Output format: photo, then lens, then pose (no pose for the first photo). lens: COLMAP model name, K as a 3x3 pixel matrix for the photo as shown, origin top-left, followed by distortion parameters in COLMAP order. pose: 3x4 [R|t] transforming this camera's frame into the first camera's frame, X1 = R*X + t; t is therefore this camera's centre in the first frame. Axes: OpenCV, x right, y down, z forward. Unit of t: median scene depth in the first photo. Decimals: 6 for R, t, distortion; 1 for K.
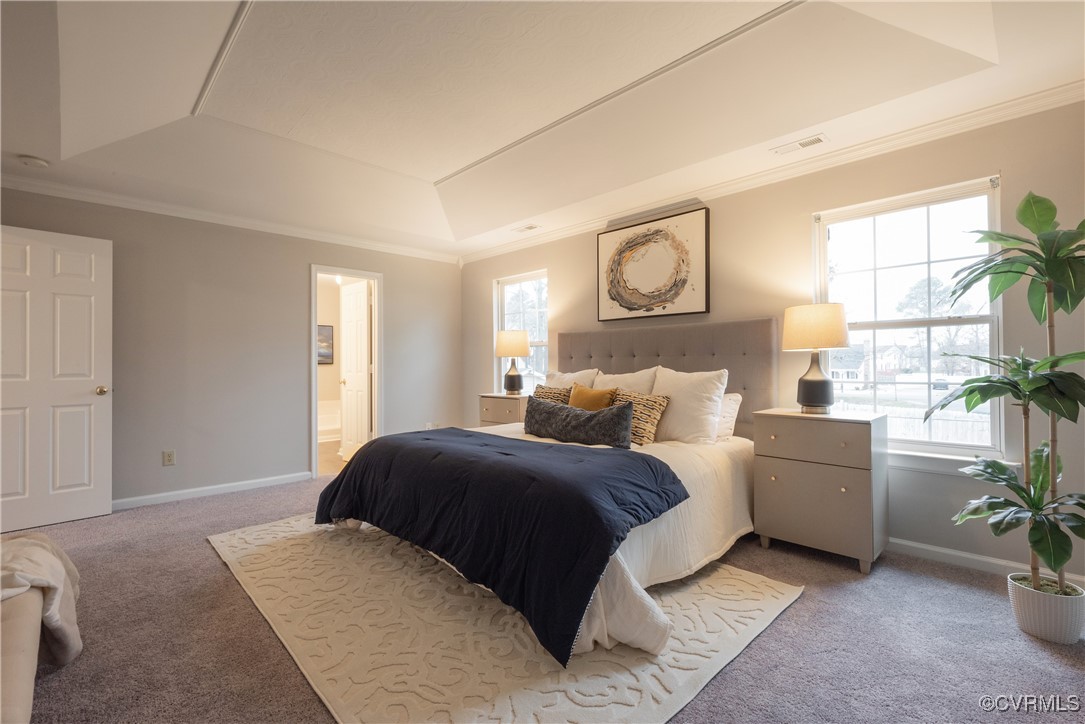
lens RADIAL K [[483.9, 0, 539.0], [0, 483.9, 361.0], [0, 0, 1]] dist [-0.002524, 0.000142]
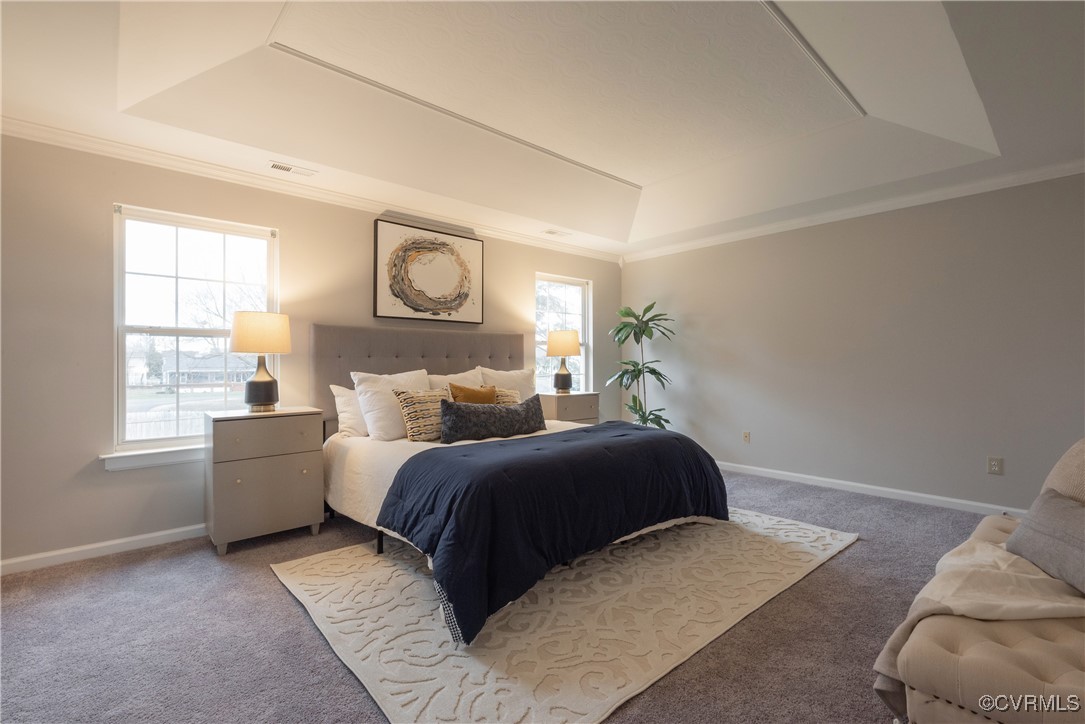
lens RADIAL K [[483.9, 0, 539.0], [0, 483.9, 361.0], [0, 0, 1]] dist [-0.002524, 0.000142]
pose [[0.043993, 0.006860, 0.999008, -0.838162], [-0.009260, 0.999936, -0.006459, 0.003624], [-0.998989, -0.008967, 0.044054, 0.728672]]
